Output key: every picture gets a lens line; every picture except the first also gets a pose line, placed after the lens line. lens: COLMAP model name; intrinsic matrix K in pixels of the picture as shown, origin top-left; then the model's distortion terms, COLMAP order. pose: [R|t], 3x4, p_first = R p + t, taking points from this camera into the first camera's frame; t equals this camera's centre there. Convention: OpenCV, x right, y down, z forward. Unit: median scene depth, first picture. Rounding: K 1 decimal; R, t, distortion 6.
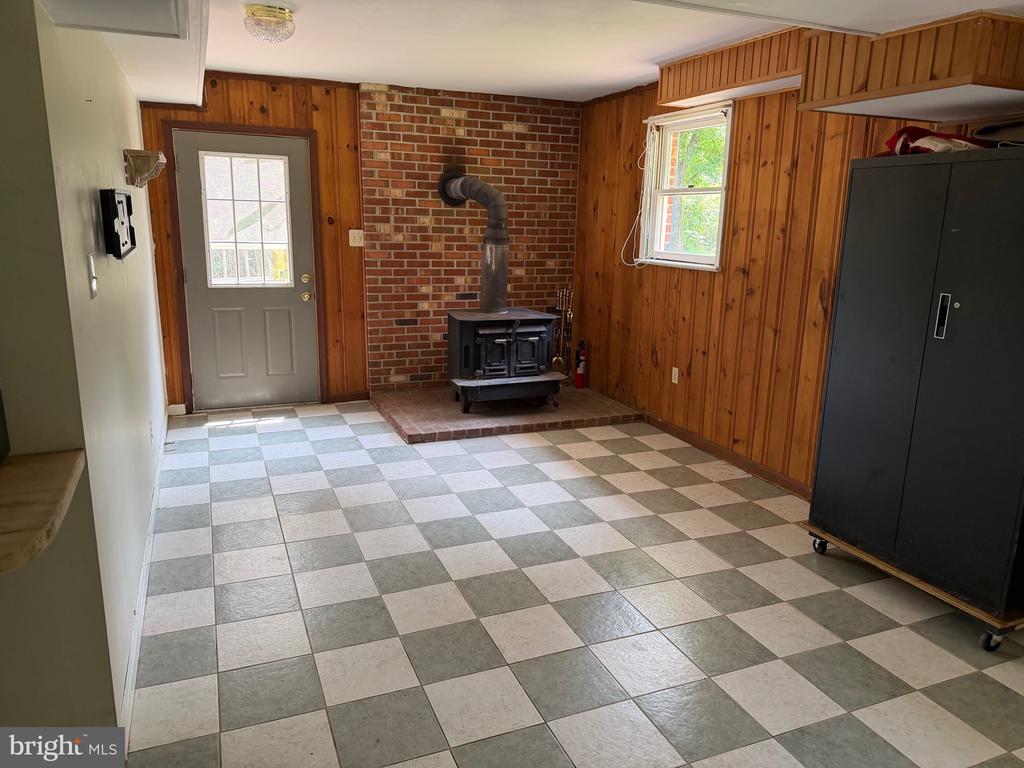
lens RADIAL K [[716.2, 0, 508.0], [0, 716.2, 388.0], [0, 0, 1]] dist [0.049806, -0.060280]
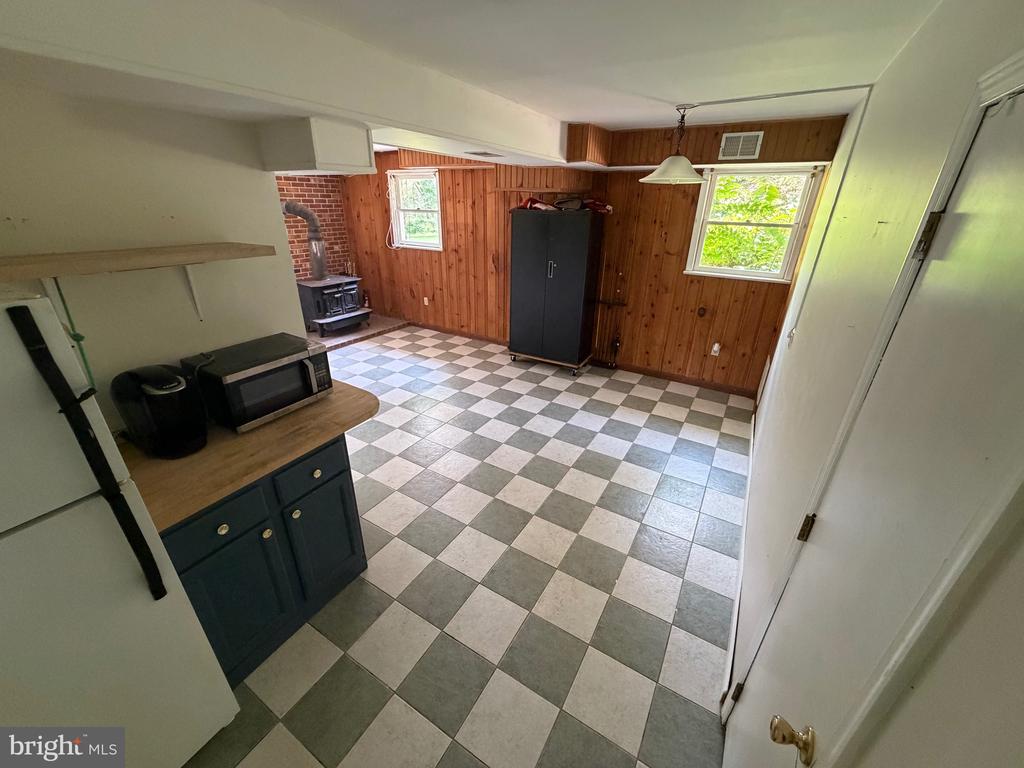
lens RADIAL K [[403.3, 0, 508.2], [0, 403.3, 385.0], [0, 0, 1]] dist [-0.001988, -0.000225]
pose [[0.806607, -0.249762, 0.535728, -0.302015], [0.136058, 0.960457, 0.242923, -0.039979], [-0.575216, -0.123053, 0.808693, -0.158486]]
